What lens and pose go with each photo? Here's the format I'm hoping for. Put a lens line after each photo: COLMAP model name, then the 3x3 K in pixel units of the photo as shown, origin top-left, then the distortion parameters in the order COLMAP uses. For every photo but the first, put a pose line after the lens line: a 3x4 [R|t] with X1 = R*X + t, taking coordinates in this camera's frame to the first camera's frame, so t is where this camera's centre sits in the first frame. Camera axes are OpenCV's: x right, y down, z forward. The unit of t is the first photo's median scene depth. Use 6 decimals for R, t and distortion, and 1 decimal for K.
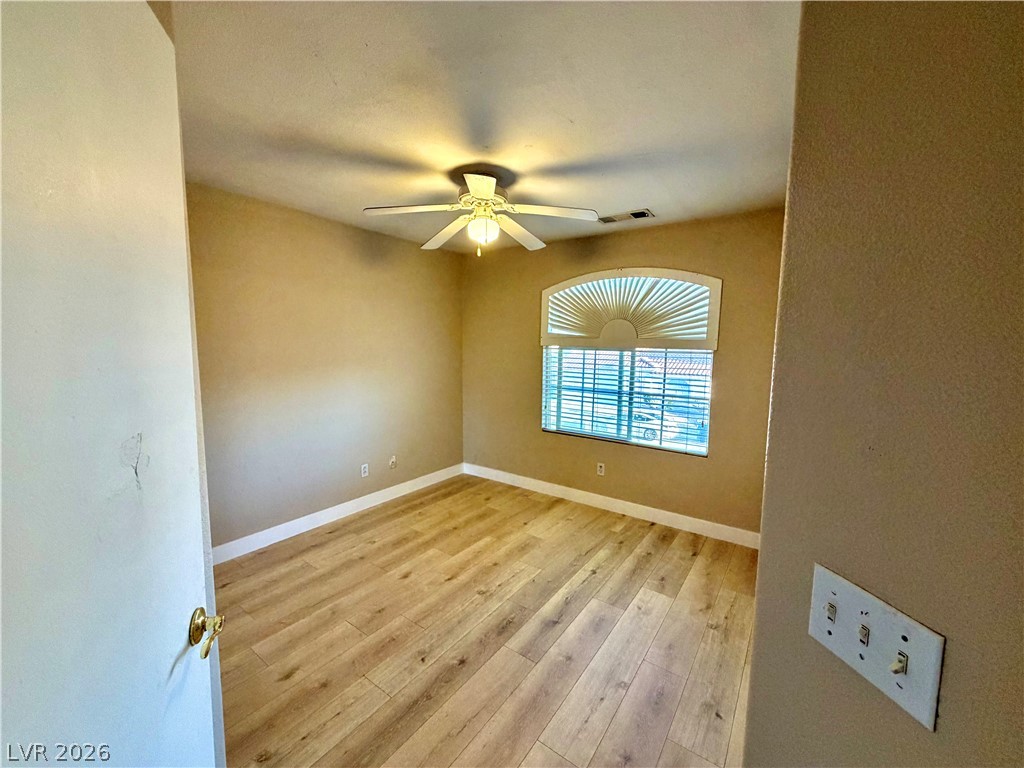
lens RADIAL K [[409.1, 0, 512.0], [0, 409.1, 384.0], [0, 0, 1]] dist [-0.000050, -0.000204]
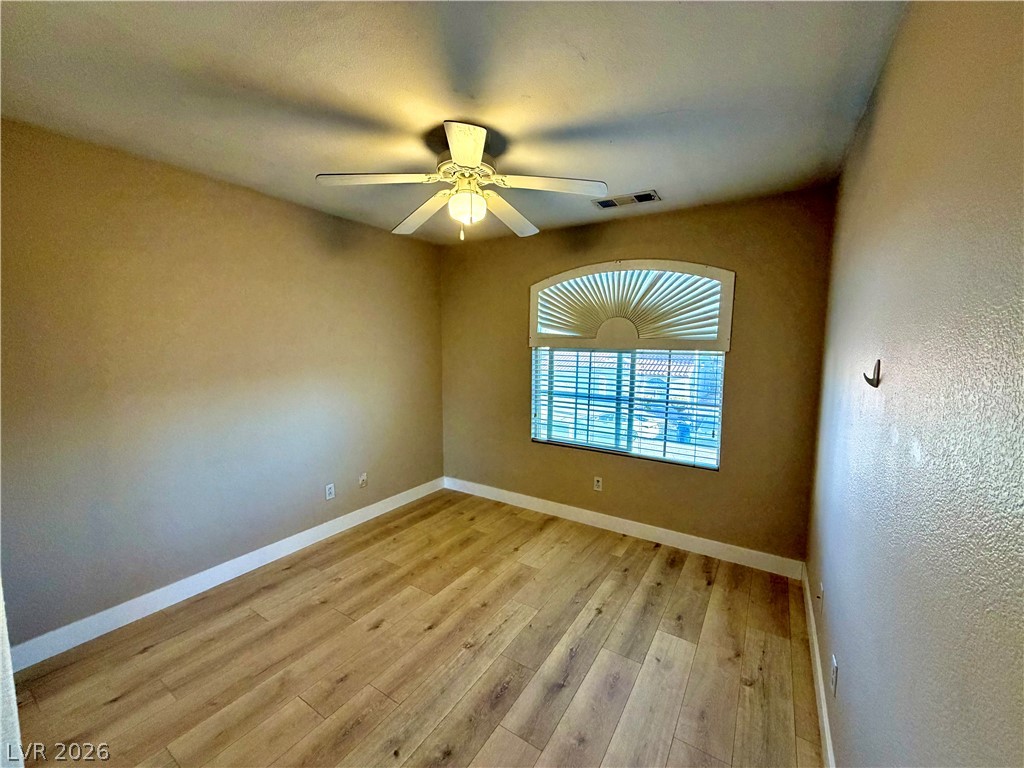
lens RADIAL K [[409.1, 0, 512.0], [0, 409.1, 384.0], [0, 0, 1]] dist [-0.000050, -0.000204]
pose [[0.998623, -0.008800, 0.051711, -0.019932], [0.008928, 0.999958, -0.002240, -0.013711], [-0.051689, 0.002699, 0.998660, 0.132226]]
